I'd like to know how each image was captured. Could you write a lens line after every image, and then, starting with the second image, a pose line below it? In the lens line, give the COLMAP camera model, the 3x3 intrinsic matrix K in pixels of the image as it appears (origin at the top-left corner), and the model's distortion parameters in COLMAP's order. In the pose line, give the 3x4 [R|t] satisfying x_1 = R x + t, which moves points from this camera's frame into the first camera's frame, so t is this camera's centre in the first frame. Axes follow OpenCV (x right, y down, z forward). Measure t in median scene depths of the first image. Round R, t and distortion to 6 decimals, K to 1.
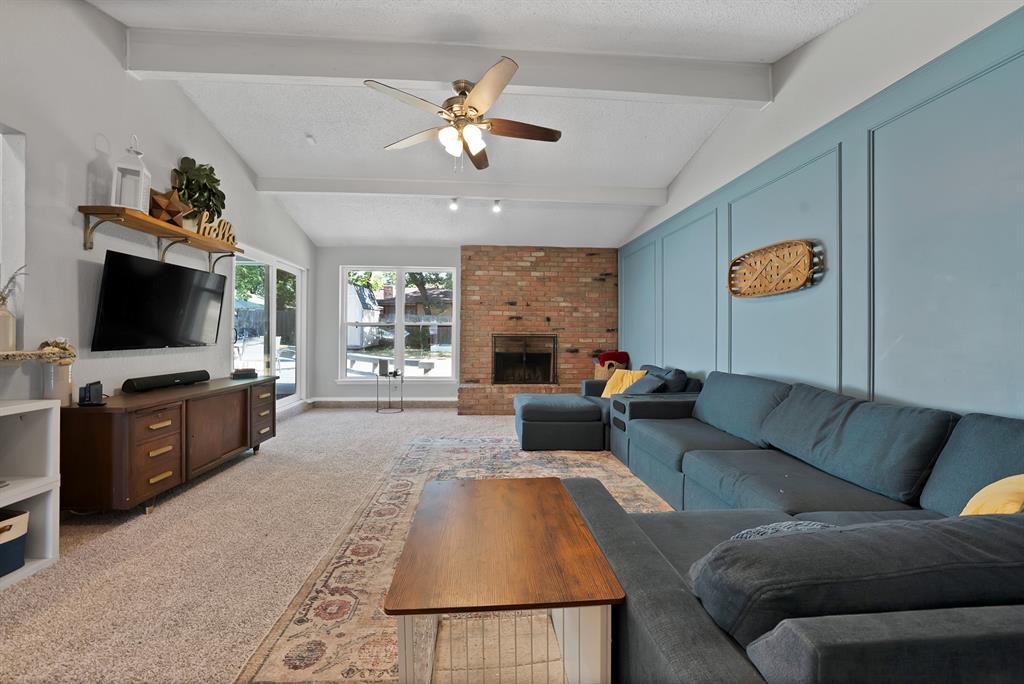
lens RADIAL K [[368.4, 0, 501.1], [0, 368.4, 333.6], [0, 0, 1]] dist [-0.020462, 0.000101]
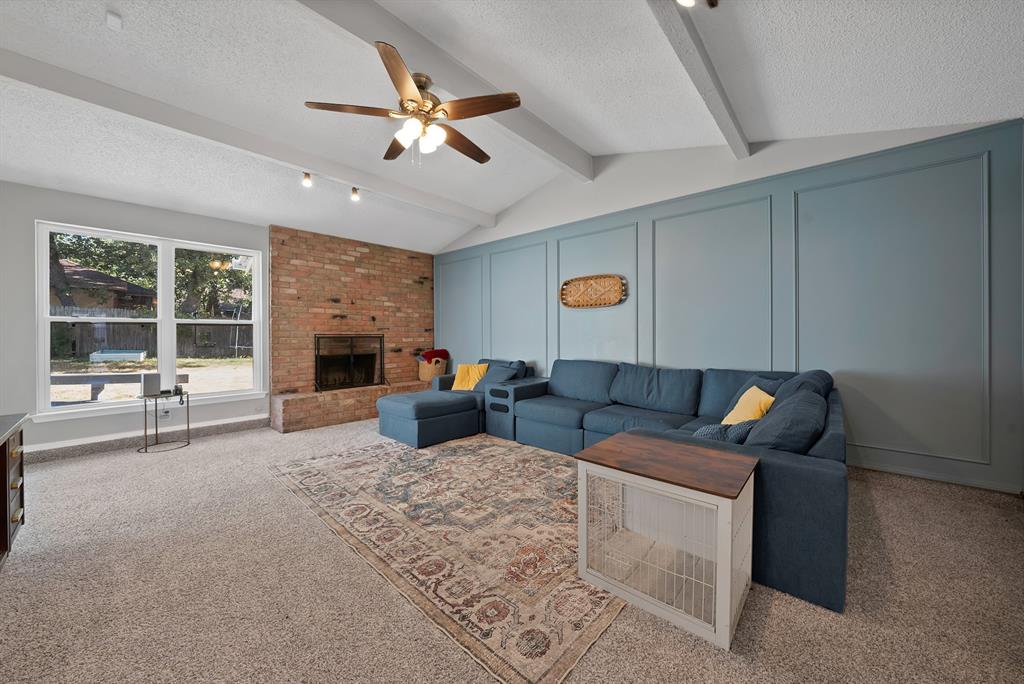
lens RADIAL K [[365.3, 0, 505.4], [0, 365.3, 336.2], [0, 0, 1]] dist [-0.021414, 0.000174]
pose [[0.722147, -0.012222, 0.691632, -0.320705], [0.005627, 0.999915, 0.011794, -0.002483], [-0.691717, -0.004625, 0.722154, 0.075825]]
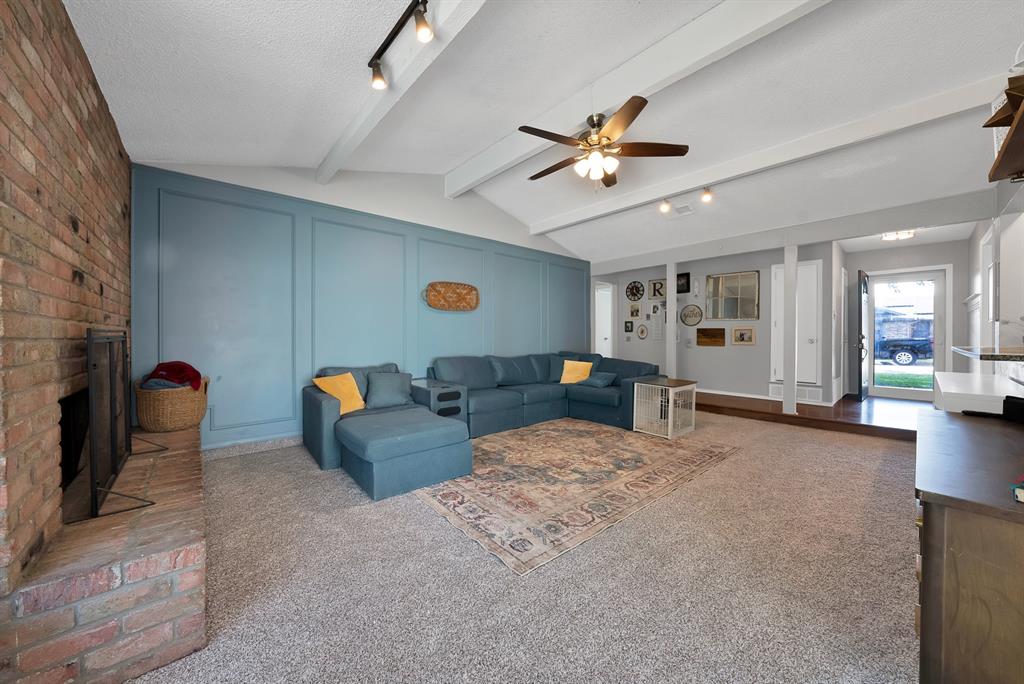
lens RADIAL K [[365.3, 0, 505.4], [0, 365.3, 336.2], [0, 0, 1]] dist [-0.021414, 0.000174]
pose [[-0.597201, -0.013292, 0.801981, -0.449955], [-0.009535, 0.999910, 0.009471, -0.001227], [-0.802035, -0.001991, -0.597274, 1.000591]]
